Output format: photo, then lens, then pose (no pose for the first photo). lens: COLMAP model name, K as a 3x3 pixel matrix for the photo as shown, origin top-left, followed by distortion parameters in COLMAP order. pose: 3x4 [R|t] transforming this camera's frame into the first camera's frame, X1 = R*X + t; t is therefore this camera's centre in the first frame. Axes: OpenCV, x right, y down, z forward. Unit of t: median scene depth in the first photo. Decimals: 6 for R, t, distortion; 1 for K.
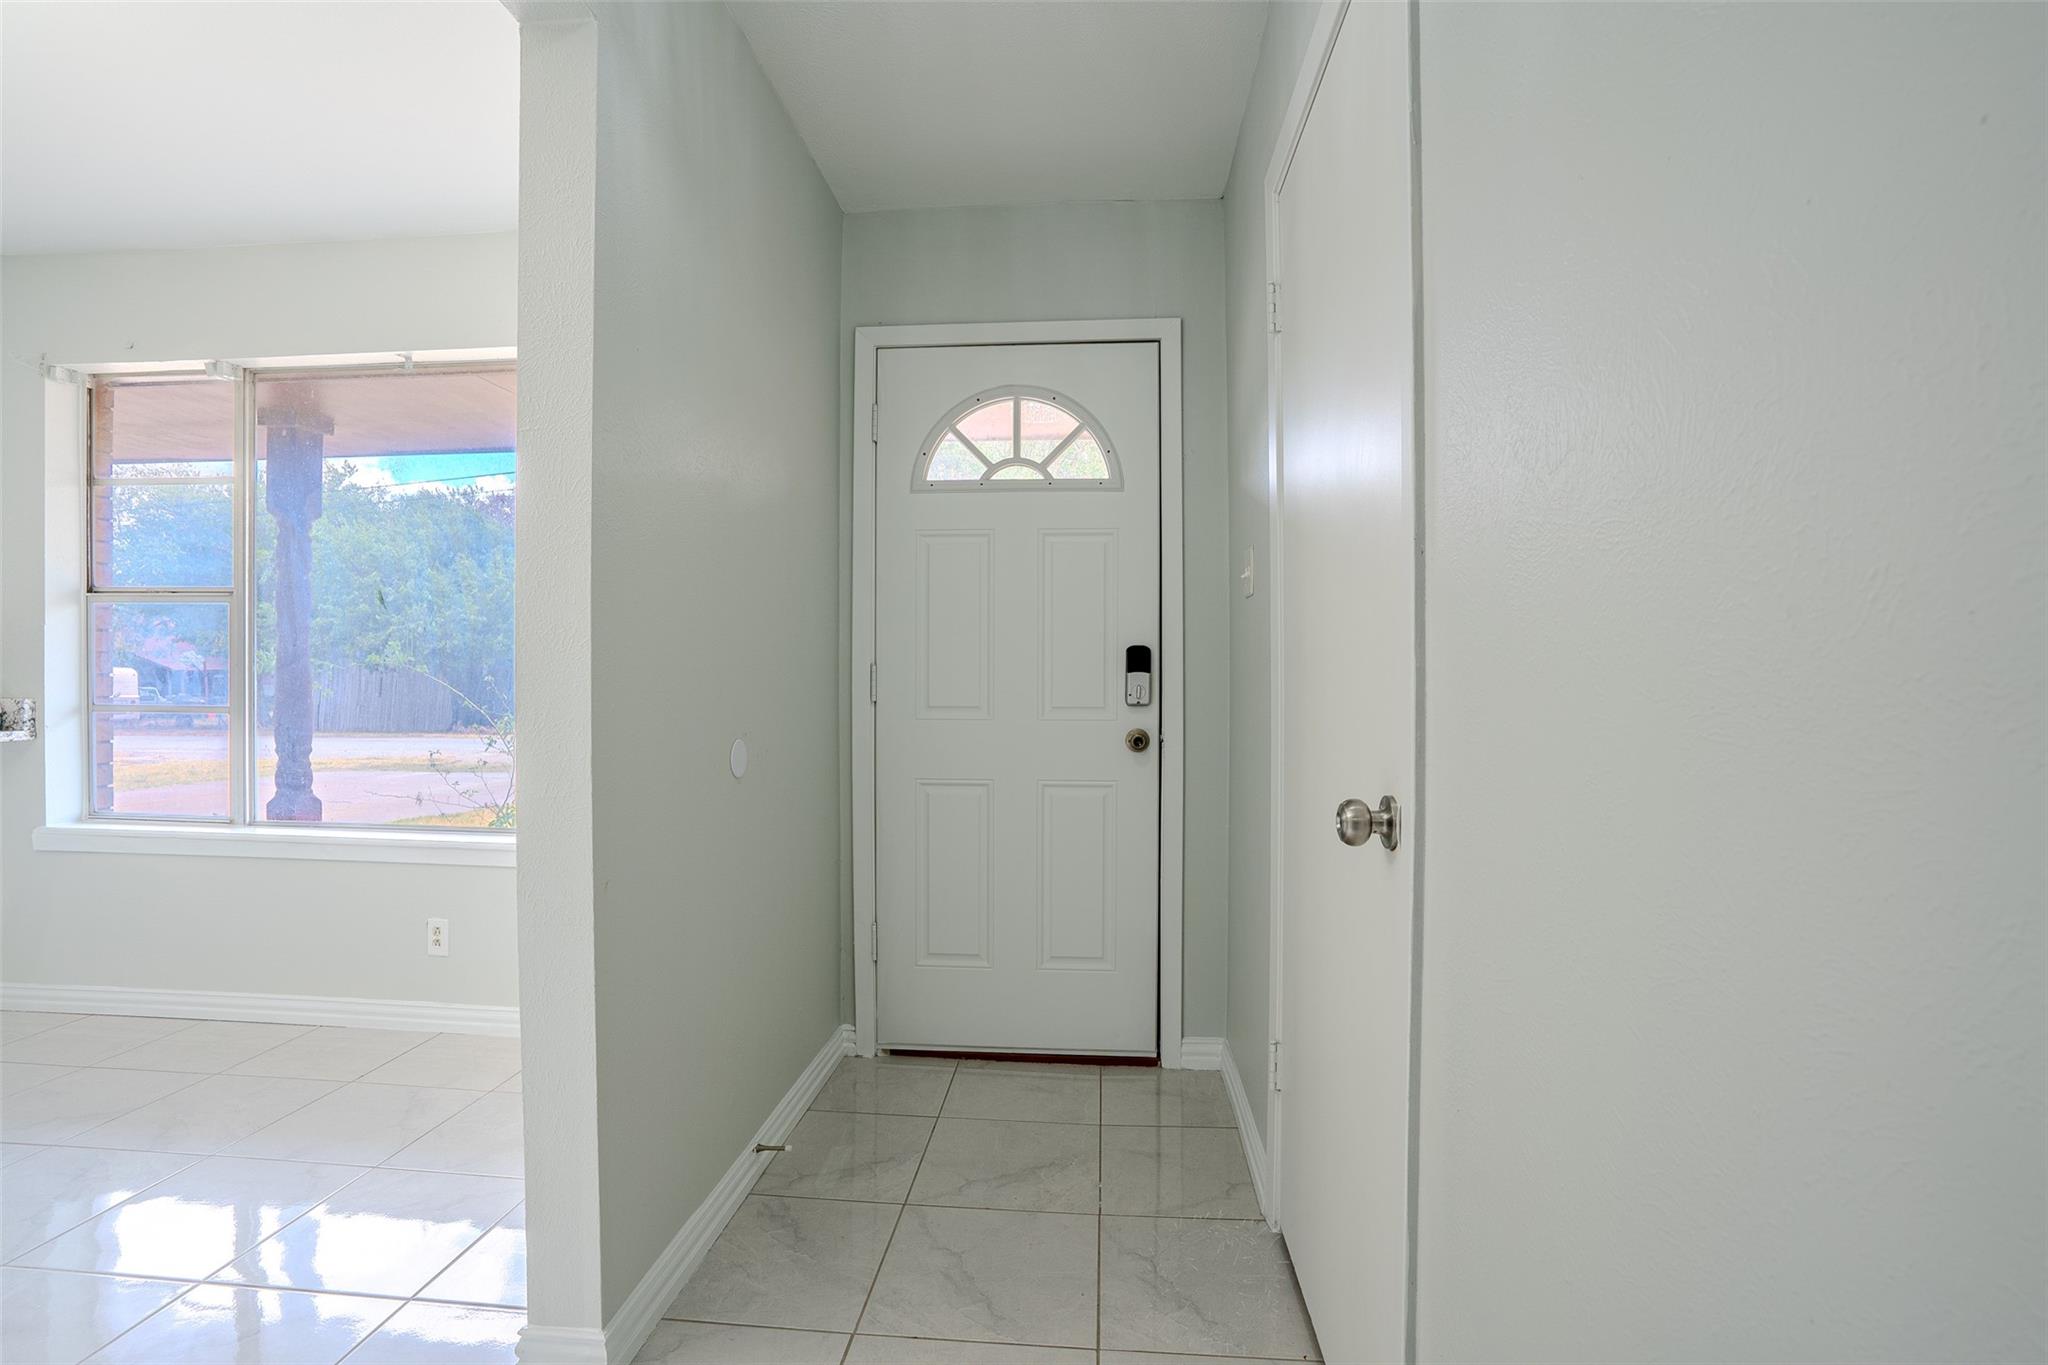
lens RADIAL K [[943.4, 0, 1019.2], [0, 943.4, 679.7], [0, 0, 1]] dist [-0.033802, 0.005719]
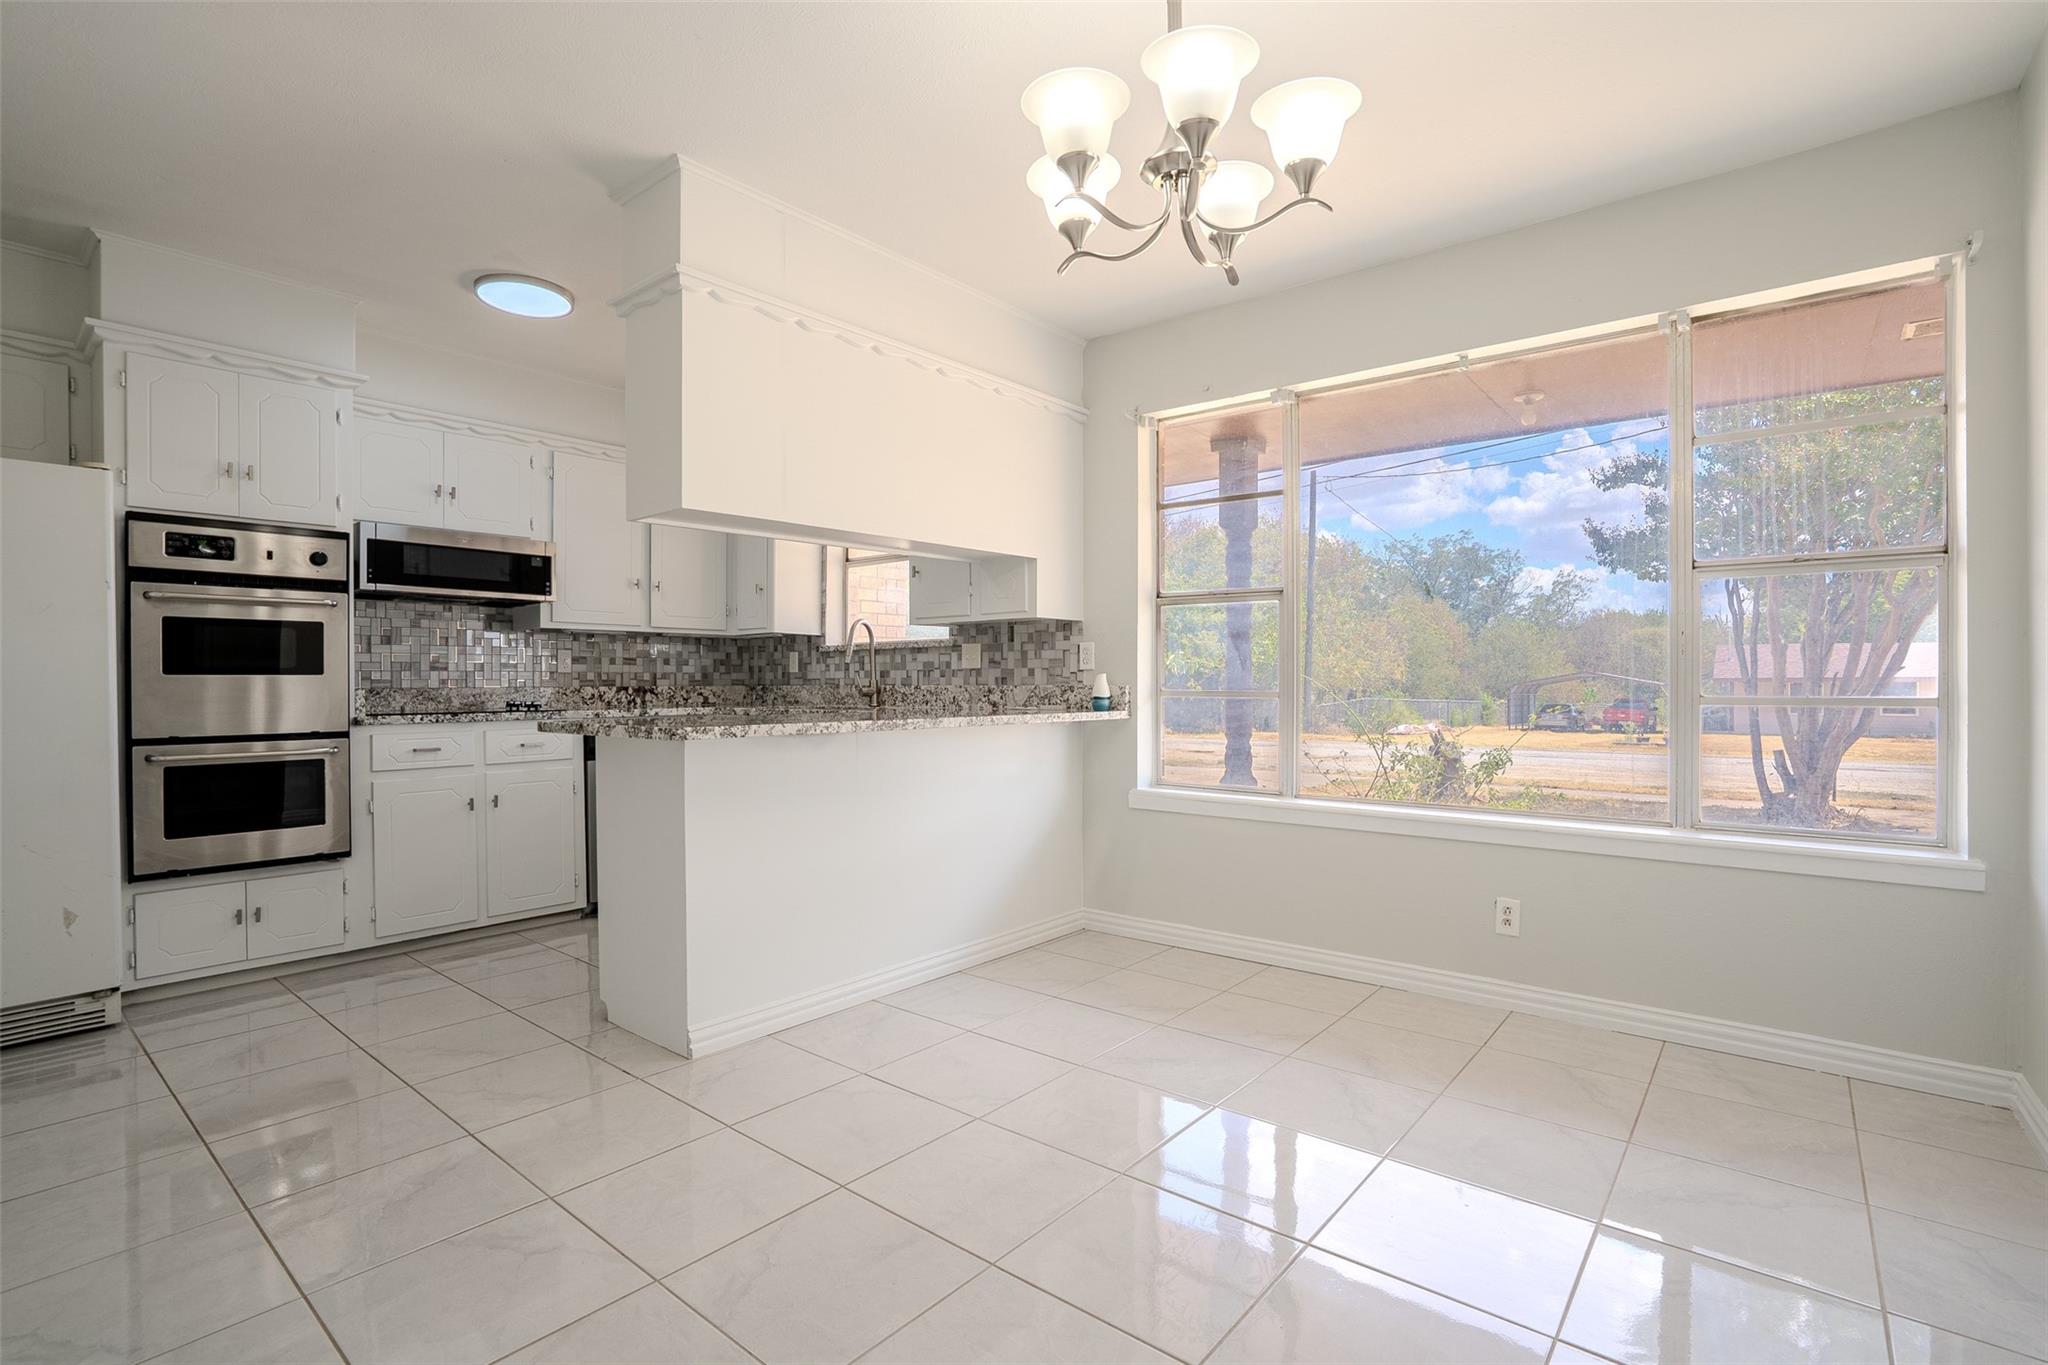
lens RADIAL K [[943.4, 0, 1021.1], [0, 943.4, 690.1], [0, 0, 1]] dist [-0.033802, 0.005719]
pose [[0.830771, 0.000353, -0.556614, -0.488228], [0.002341, 0.999989, 0.004128, 0.021453], [0.556610, -0.004732, 0.830761, -0.146878]]
